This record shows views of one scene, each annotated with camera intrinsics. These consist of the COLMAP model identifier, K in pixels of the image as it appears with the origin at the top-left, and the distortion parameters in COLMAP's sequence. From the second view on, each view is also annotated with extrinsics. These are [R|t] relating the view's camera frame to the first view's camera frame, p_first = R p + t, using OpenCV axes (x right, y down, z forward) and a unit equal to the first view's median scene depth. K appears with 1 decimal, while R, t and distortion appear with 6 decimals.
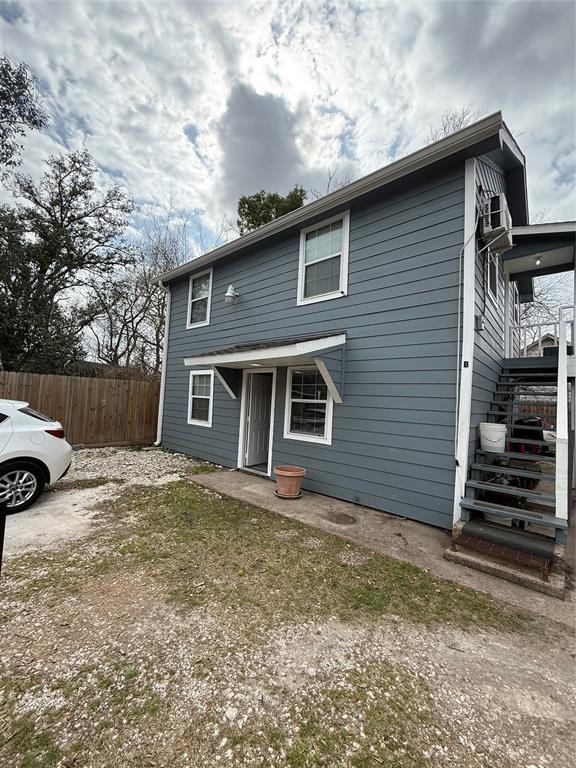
lens RADIAL K [[305.1, 0, 288.0], [0, 305.1, 384.0], [0, 0, 1]] dist [0.001396, 0.000216]
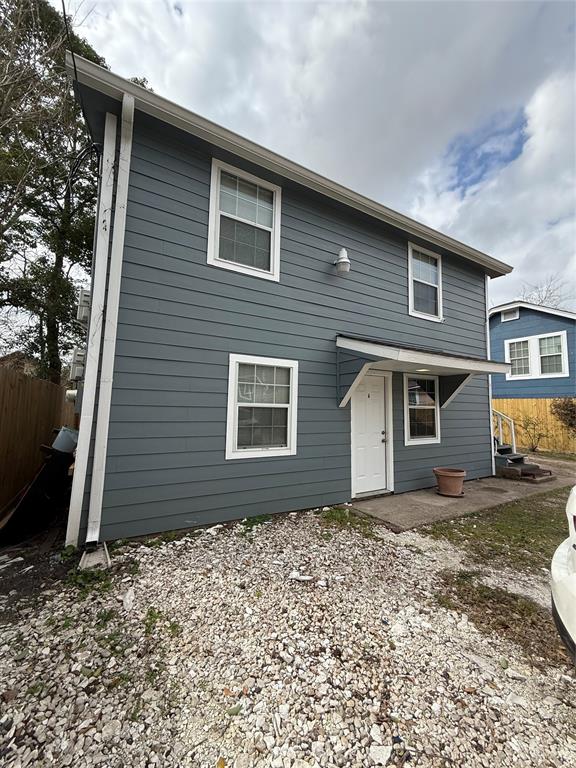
lens RADIAL K [[305.1, 0, 288.0], [0, 305.1, 384.0], [0, 0, 1]] dist [0.001396, 0.000216]
pose [[0.326752, 0.031571, 0.944582, -1.182292], [-0.053171, 0.998473, -0.014979, 0.014789], [-0.943613, -0.045330, 0.327932, 1.152579]]
